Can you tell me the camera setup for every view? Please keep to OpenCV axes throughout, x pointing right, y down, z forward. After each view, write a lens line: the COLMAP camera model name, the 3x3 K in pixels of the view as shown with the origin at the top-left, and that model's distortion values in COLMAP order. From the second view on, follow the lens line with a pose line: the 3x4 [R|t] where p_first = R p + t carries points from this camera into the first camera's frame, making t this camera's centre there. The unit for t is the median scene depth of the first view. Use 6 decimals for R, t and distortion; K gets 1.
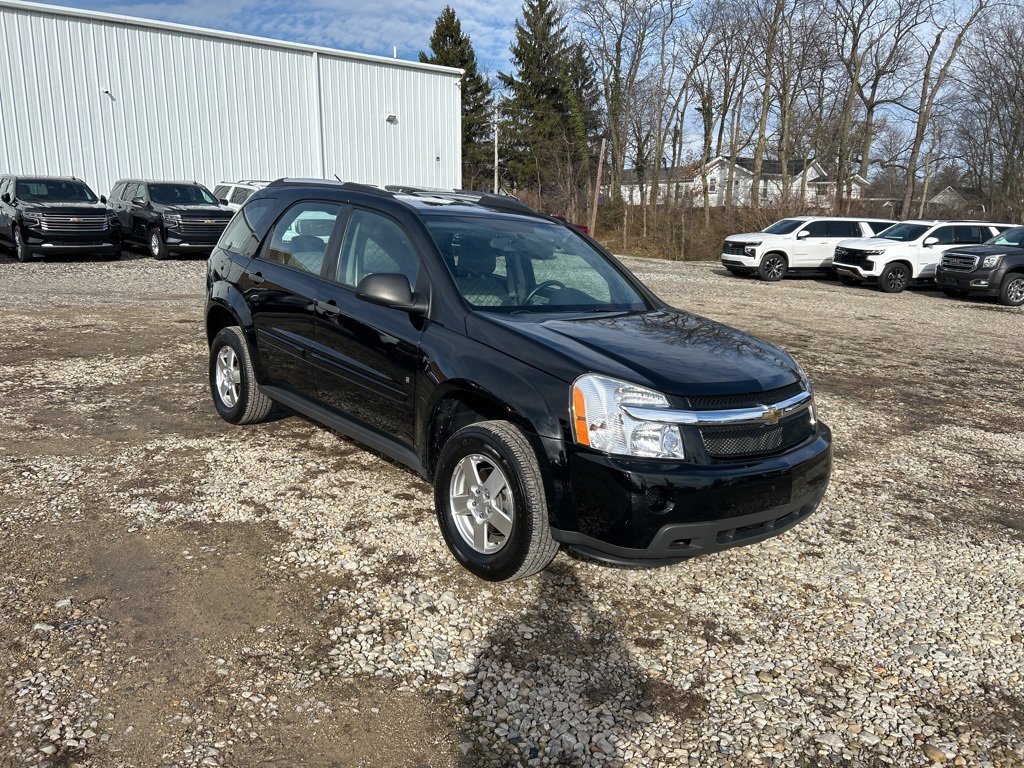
lens RADIAL K [[767.5, 0, 512.3], [0, 767.5, 378.7], [0, 0, 1]] dist [0.052987, -0.052444]
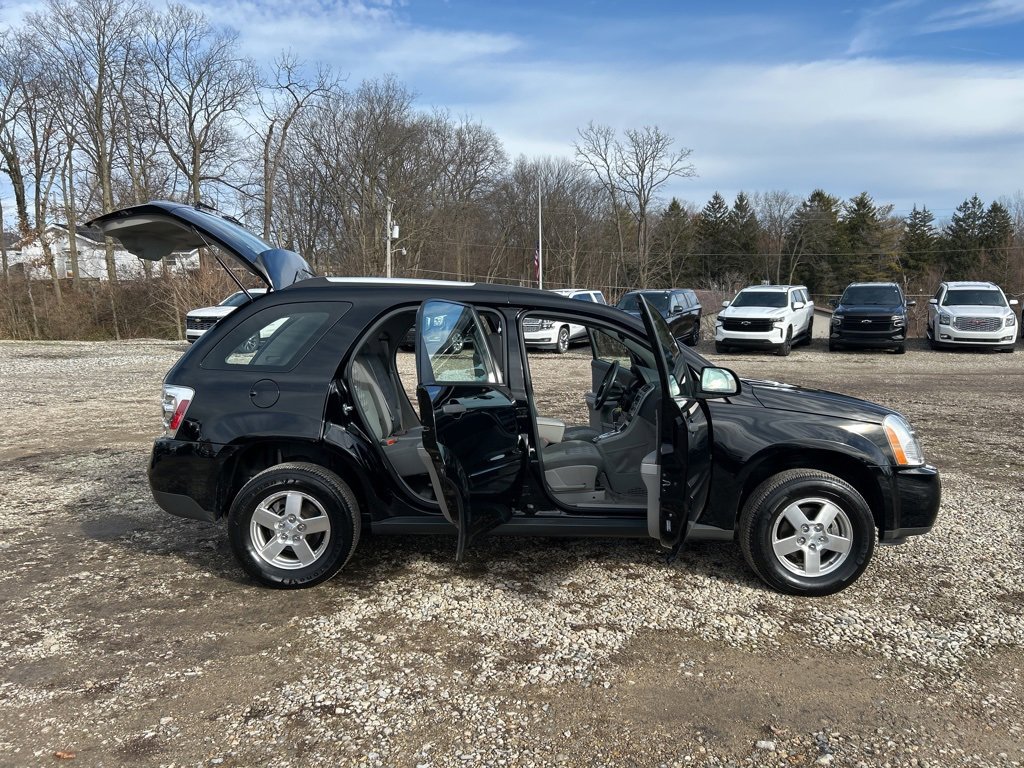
lens RADIAL K [[767.5, 0, 515.8], [0, 767.5, 385.9], [0, 0, 1]] dist [0.052987, -0.052444]
pose [[0.659410, -0.130233, 0.740417, -0.830486], [0.185588, 0.982599, 0.007547, -0.116933], [-0.728515, 0.132436, 0.672106, 0.314388]]
